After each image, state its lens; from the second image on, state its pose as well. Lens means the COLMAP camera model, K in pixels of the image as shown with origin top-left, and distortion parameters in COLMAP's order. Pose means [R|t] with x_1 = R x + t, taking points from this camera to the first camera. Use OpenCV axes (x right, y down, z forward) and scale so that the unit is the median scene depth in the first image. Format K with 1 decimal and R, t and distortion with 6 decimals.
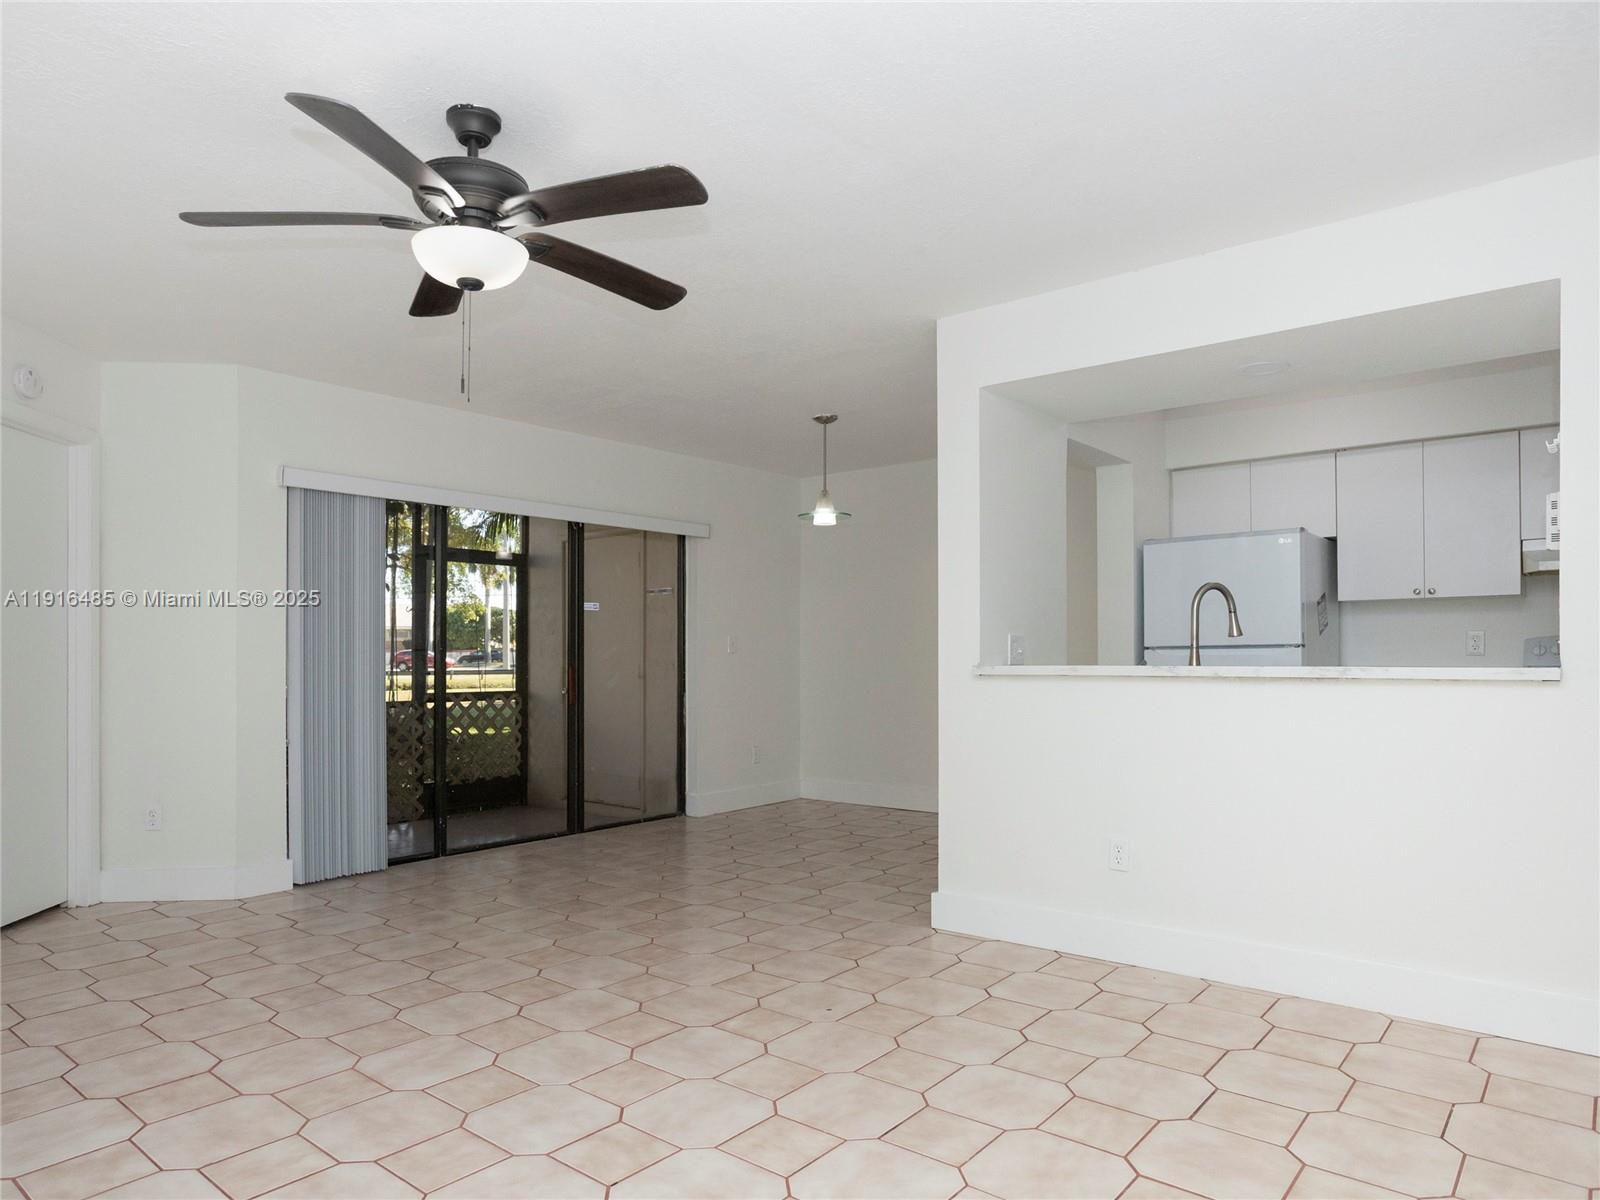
lens RADIAL K [[1008.7, 0, 818.6], [0, 1008.7, 643.9], [0, 0, 1]] dist [-0.066990, 0.036645]
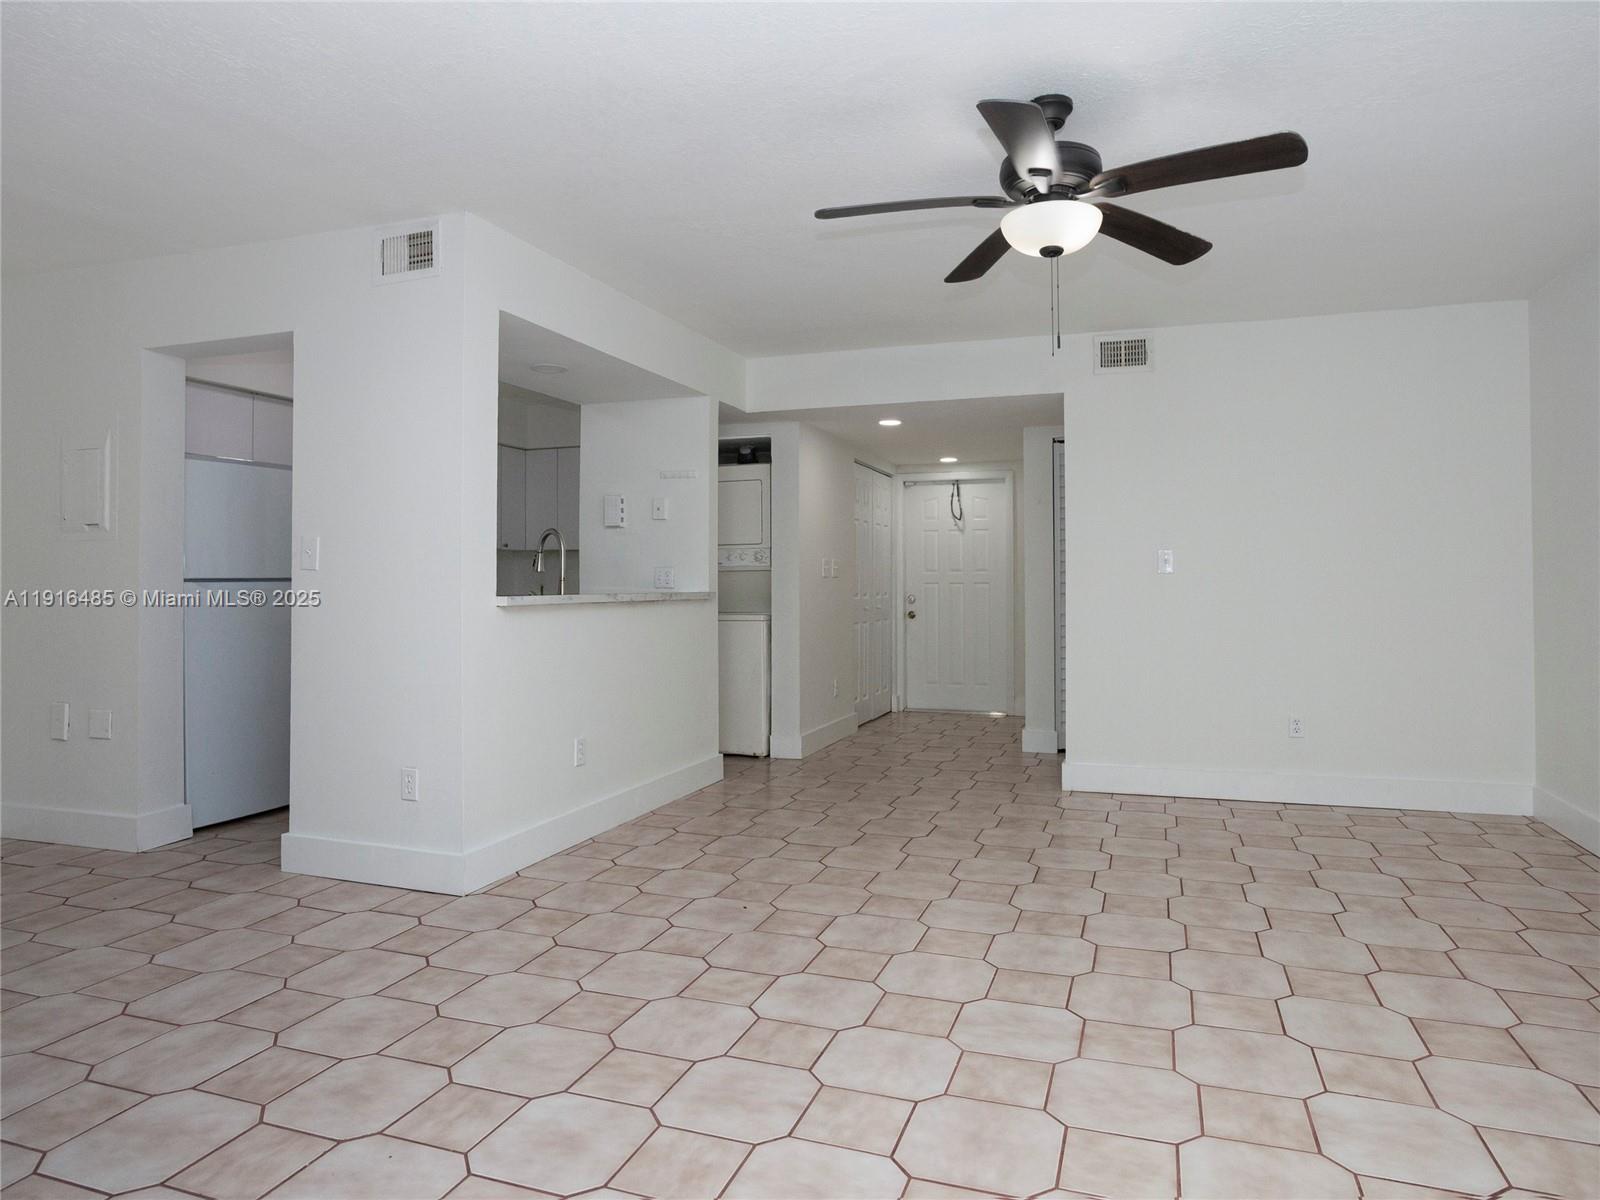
lens RADIAL K [[960.6, 0, 829.9], [0, 960.6, 573.2], [0, 0, 1]] dist [-0.061790, 0.040450]
pose [[-0.345463, 0.015015, 0.938312, -0.855572], [-0.007301, 0.999799, -0.018687, 0.014224], [-0.938404, -0.013306, -0.345284, 1.082435]]
